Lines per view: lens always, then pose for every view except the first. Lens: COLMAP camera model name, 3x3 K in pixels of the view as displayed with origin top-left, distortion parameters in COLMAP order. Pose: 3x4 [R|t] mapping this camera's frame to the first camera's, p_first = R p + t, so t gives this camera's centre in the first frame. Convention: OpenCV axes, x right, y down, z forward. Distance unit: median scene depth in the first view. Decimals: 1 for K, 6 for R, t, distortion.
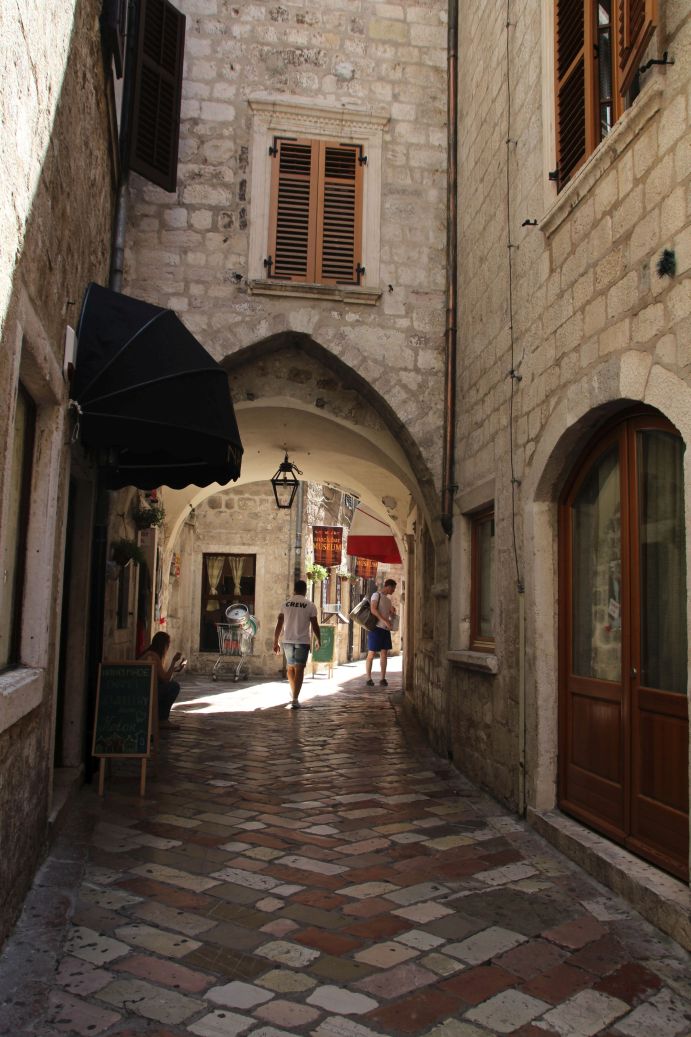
lens RADIAL K [[848.6, 0, 345.5], [0, 848.6, 518.5], [0, 0, 1]] dist [-0.126331, -0.002102]
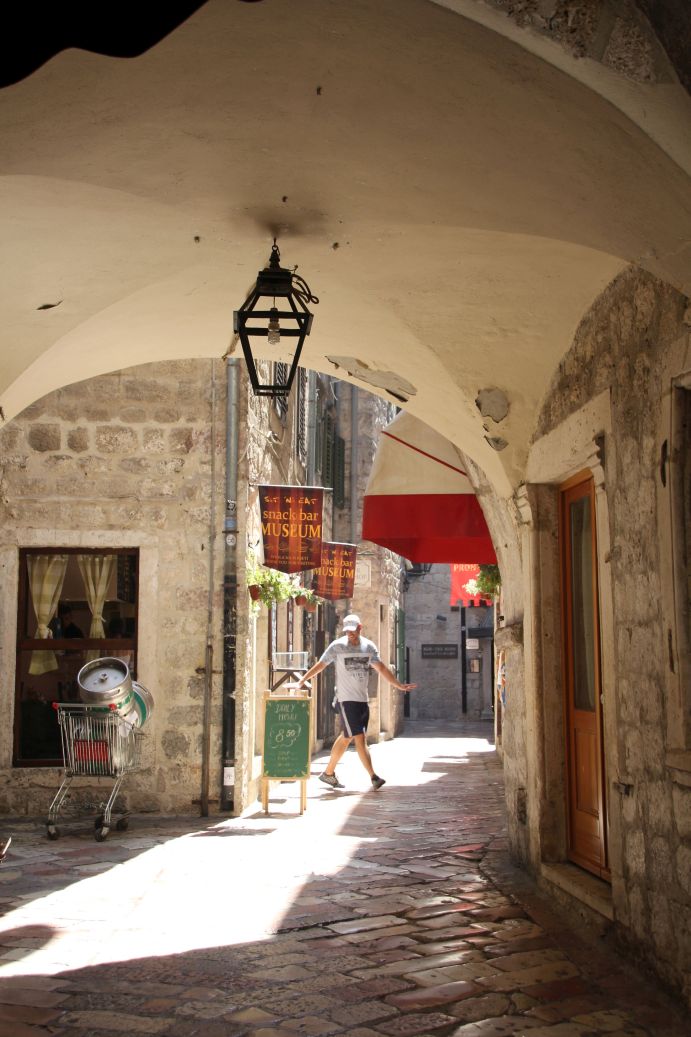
lens RADIAL K [[1349.6, 0, 345.5], [0, 1349.6, 518.5], [0, 0, 1]] dist [0.132194, 0.112489]
pose [[0.996435, -0.014599, 0.083086, -0.054217], [0.014112, 0.999880, 0.006451, 0.022785], [-0.083170, -0.005256, 0.996522, 0.254173]]
